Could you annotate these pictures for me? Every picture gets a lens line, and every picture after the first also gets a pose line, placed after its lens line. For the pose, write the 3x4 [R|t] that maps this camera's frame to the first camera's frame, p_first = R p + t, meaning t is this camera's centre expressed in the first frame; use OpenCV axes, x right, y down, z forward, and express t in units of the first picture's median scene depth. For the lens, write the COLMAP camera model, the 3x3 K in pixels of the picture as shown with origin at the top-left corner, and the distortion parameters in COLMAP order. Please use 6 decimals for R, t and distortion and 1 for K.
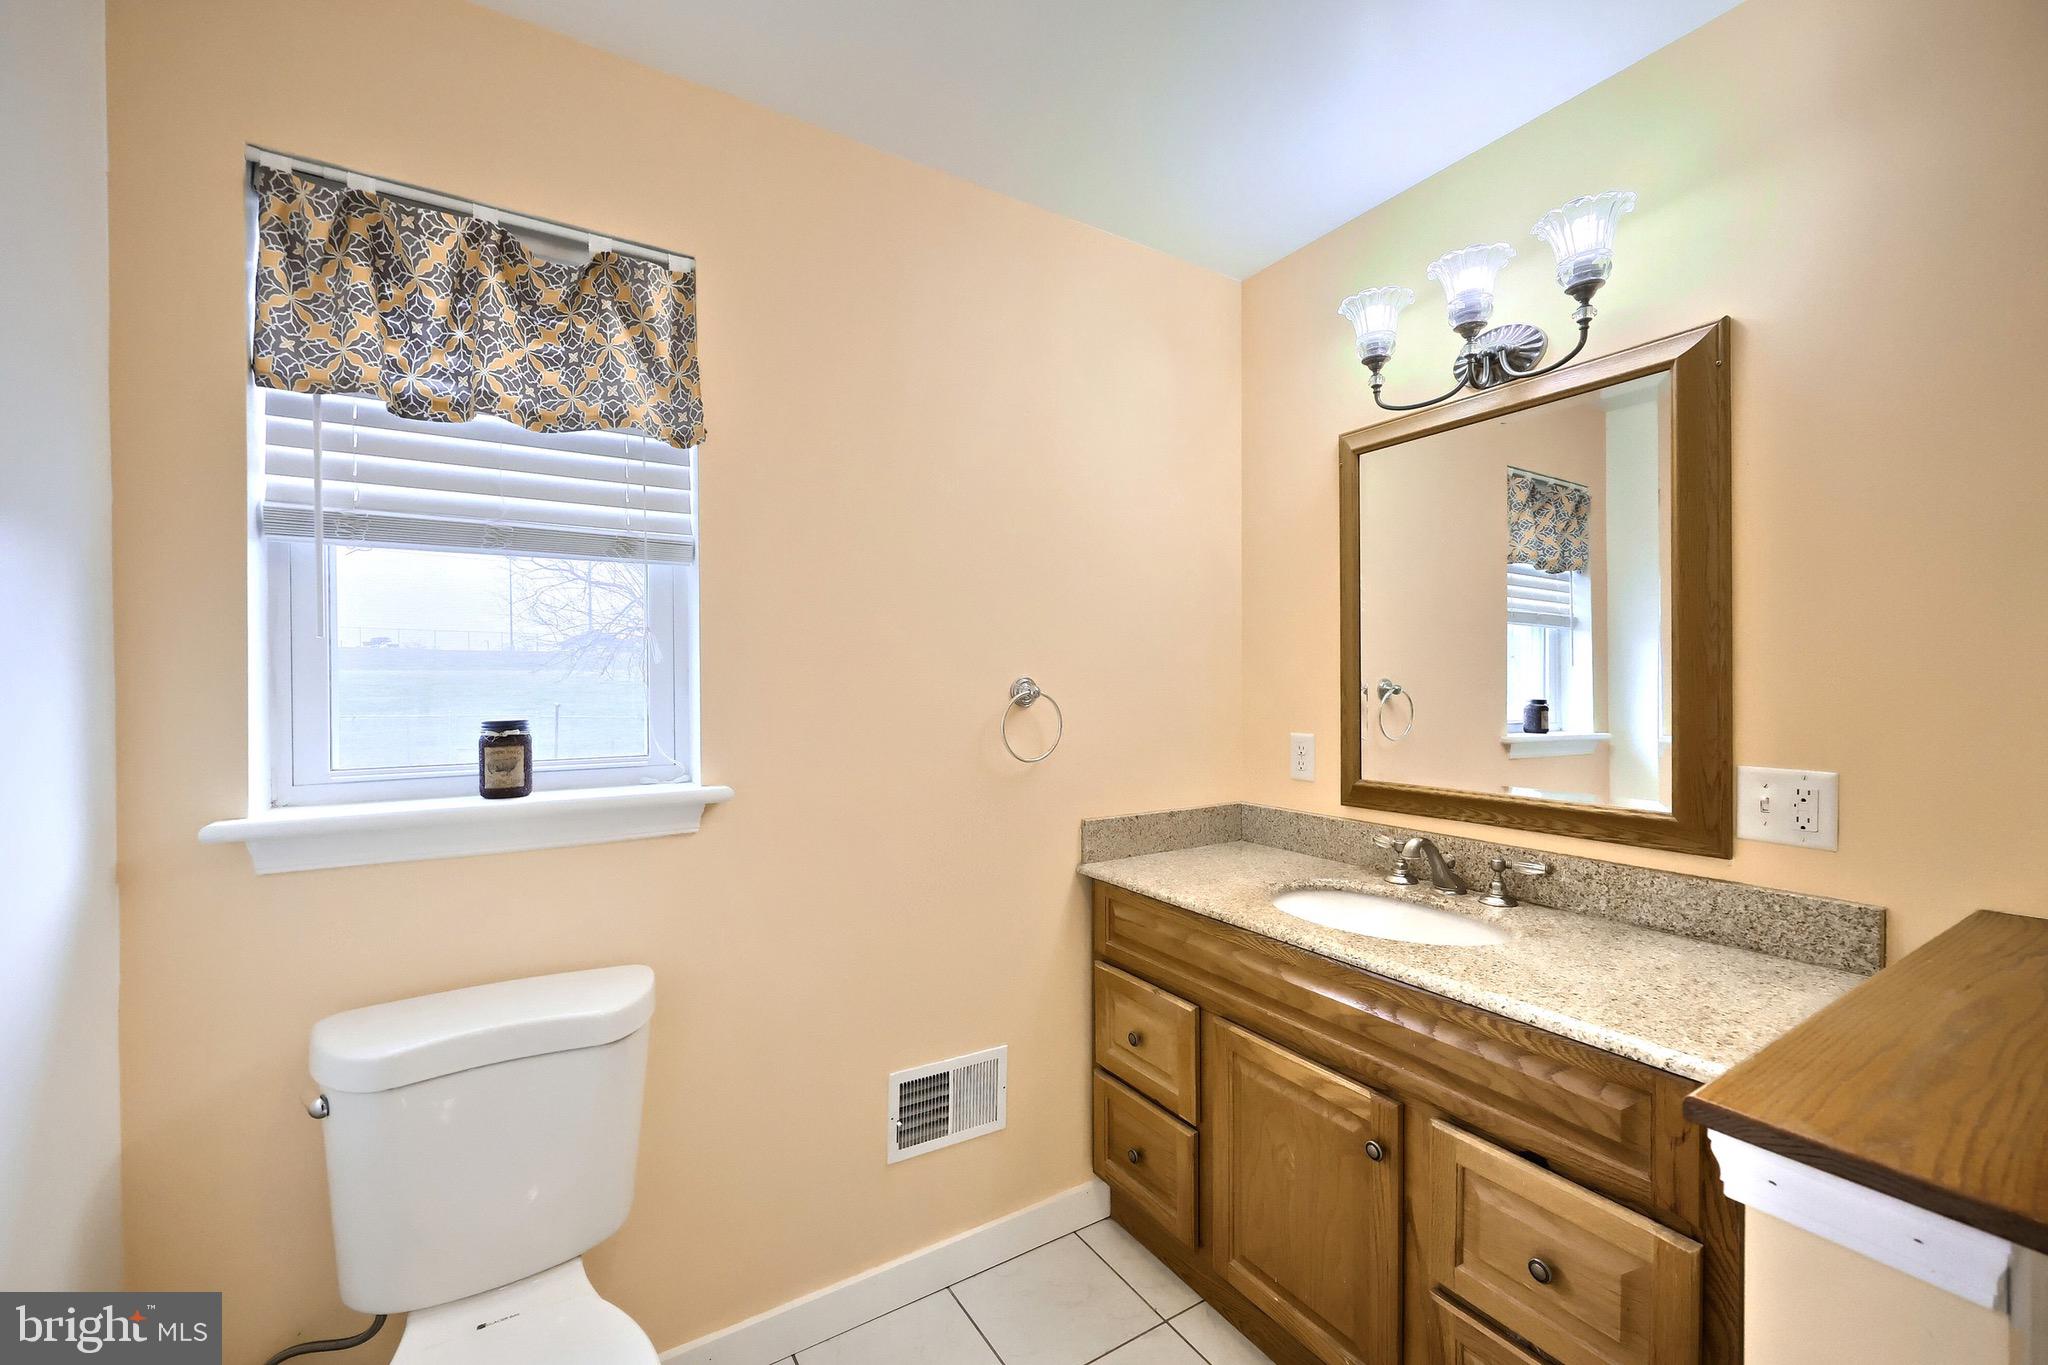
lens RADIAL K [[847.4, 0, 1021.9], [0, 847.4, 680.0], [0, 0, 1]] dist [-0.003935, -0.000280]
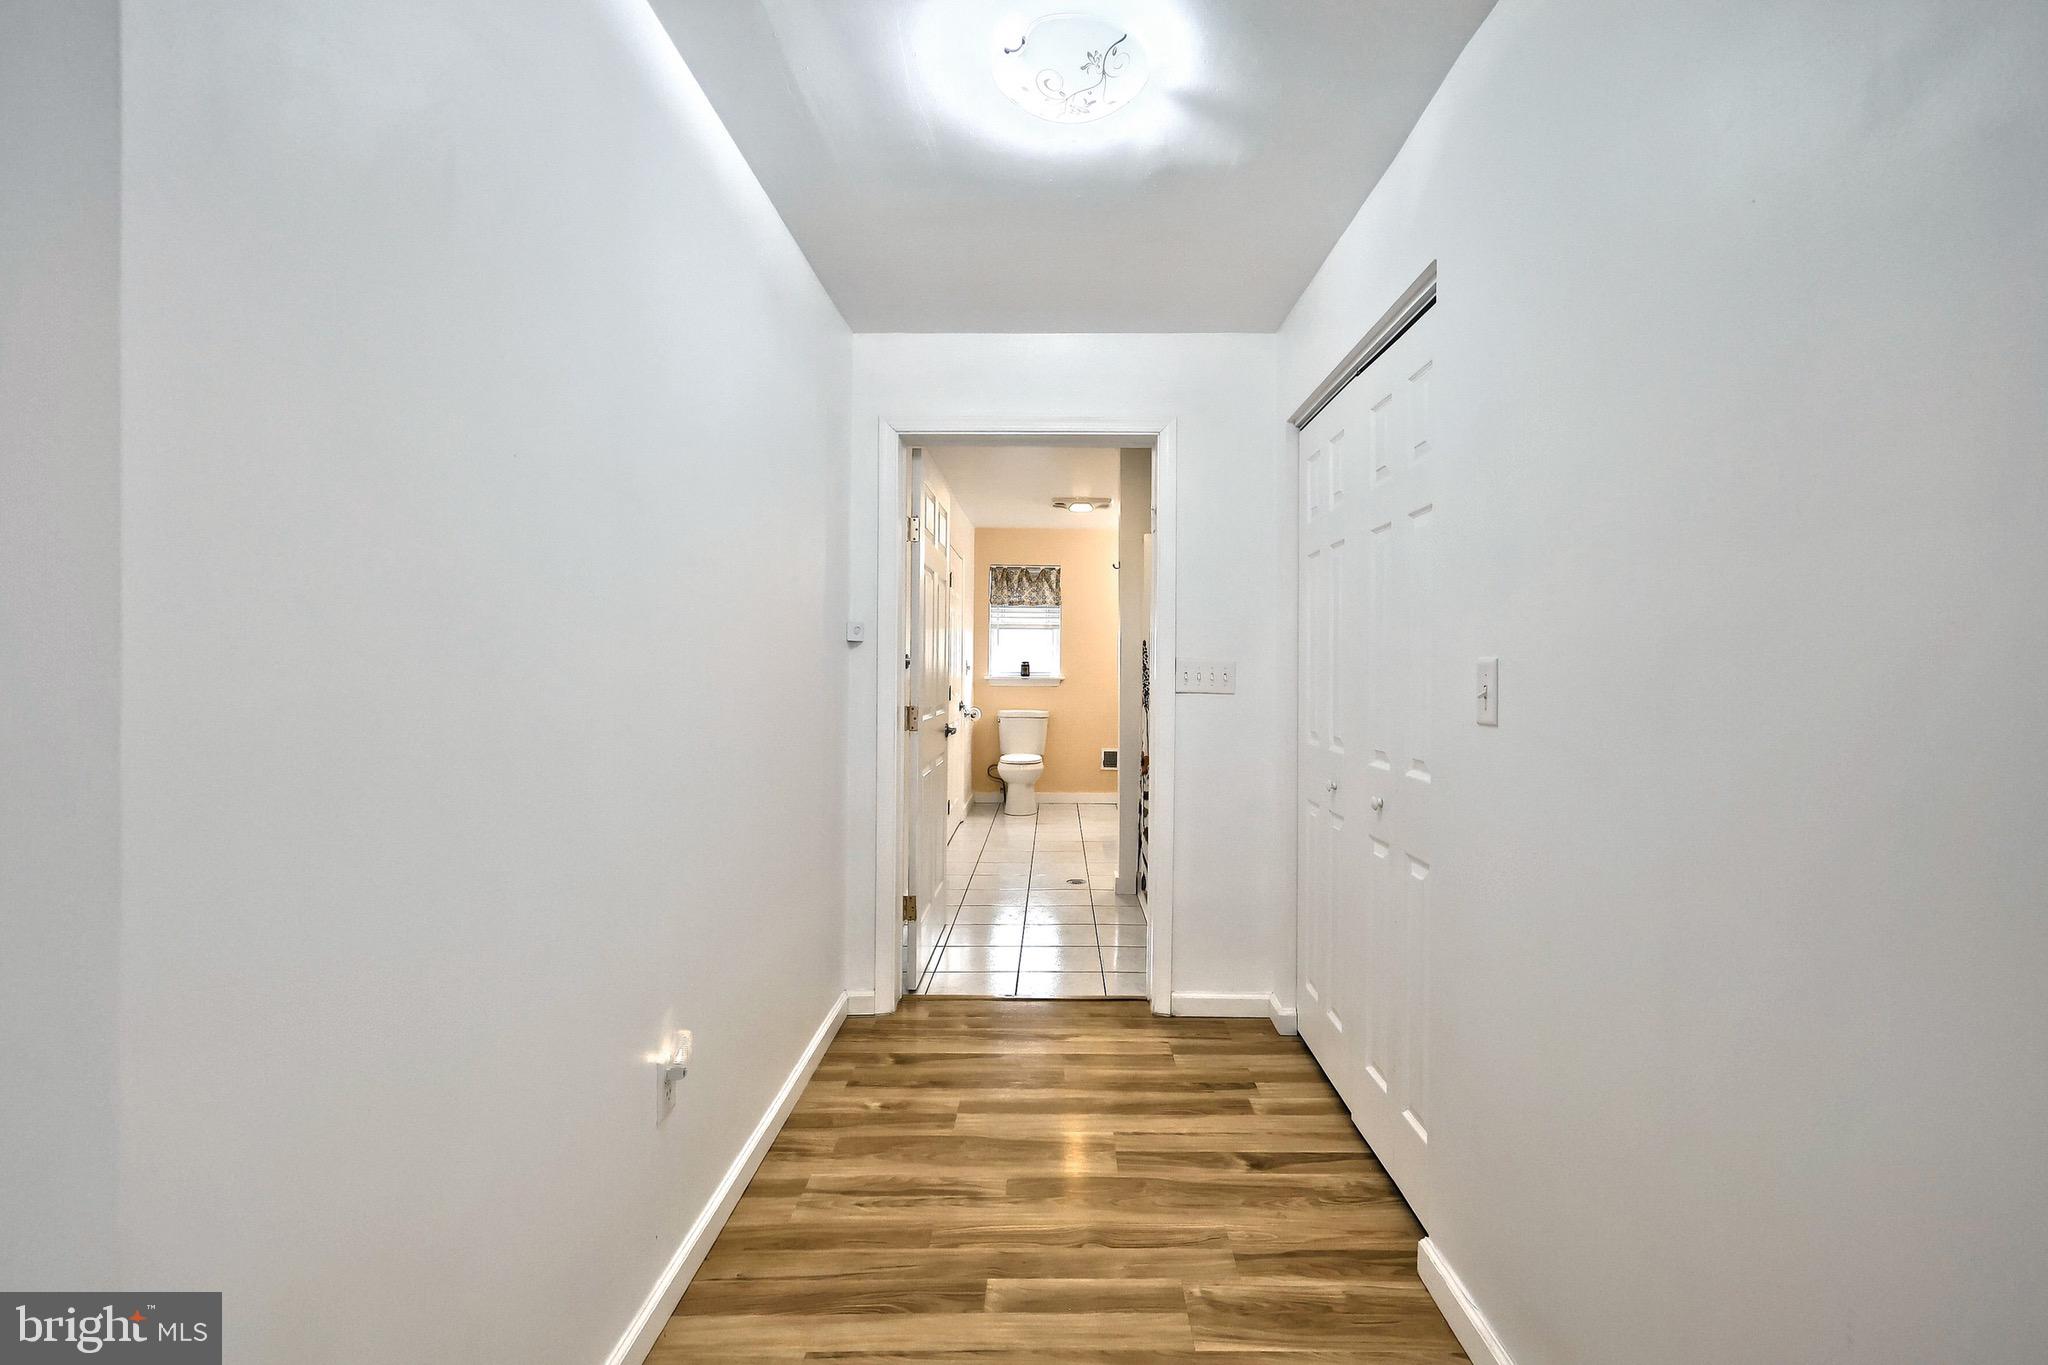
lens RADIAL K [[847.4, 0, 1028.9], [0, 847.4, 679.0], [0, 0, 1]] dist [-0.003935, -0.000280]
pose [[0.852624, 0.012270, -0.522381, 2.130229], [-0.014598, 0.999893, -0.000340, 0.159709], [0.522321, 0.007916, 0.852712, -3.429979]]
